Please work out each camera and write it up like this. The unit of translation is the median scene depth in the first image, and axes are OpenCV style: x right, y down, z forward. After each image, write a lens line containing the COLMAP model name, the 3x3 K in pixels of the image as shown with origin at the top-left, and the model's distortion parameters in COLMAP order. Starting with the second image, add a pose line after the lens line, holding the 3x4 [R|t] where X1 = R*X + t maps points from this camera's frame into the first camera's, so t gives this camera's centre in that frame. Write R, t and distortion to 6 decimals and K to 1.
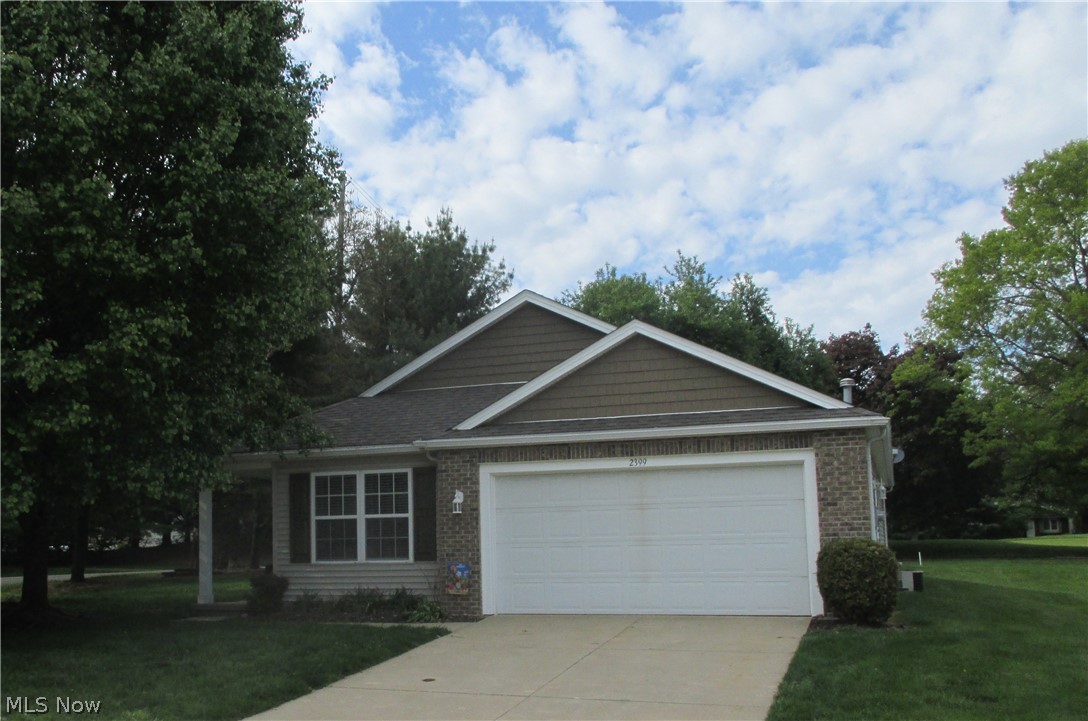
lens RADIAL K [[1216.6, 0, 536.0], [0, 1216.6, 358.4], [0, 0, 1]] dist [-0.001932, 0.000000]
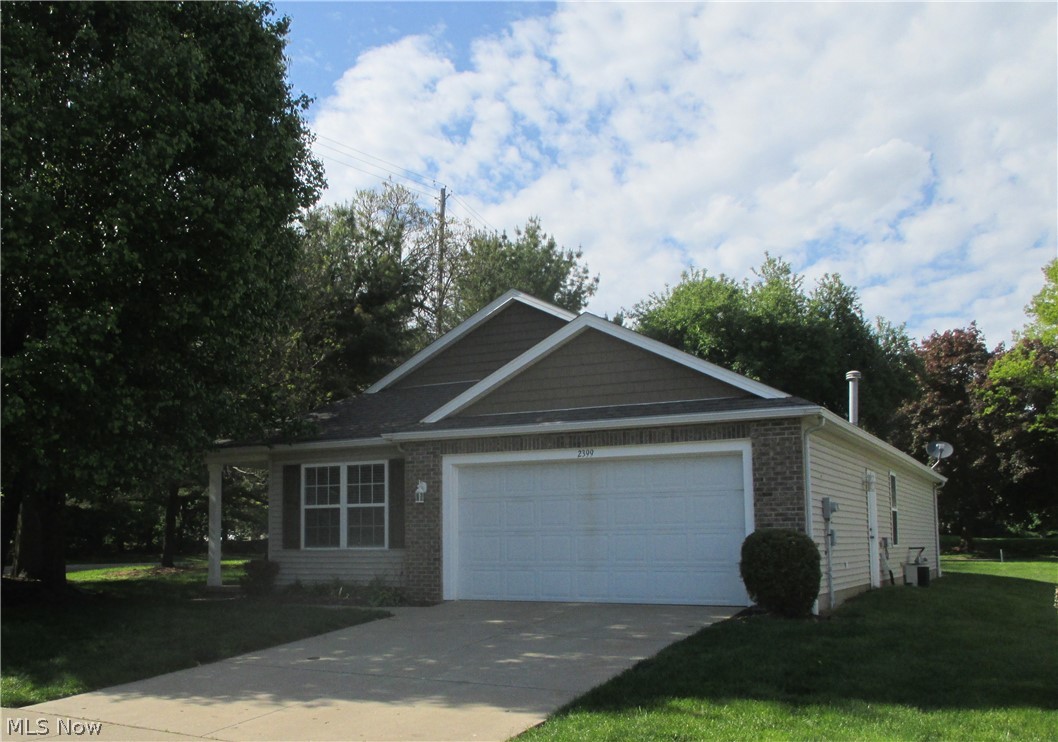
lens RADIAL K [[1158.2, 0, 534.5], [0, 1158.2, 374.8], [0, 0, 1]] dist [-0.022169, 0.000000]
pose [[0.989046, -0.010716, -0.147218, 0.173610], [0.011996, 0.999898, 0.007805, 0.011243], [0.147120, -0.009486, 0.989073, 0.036282]]
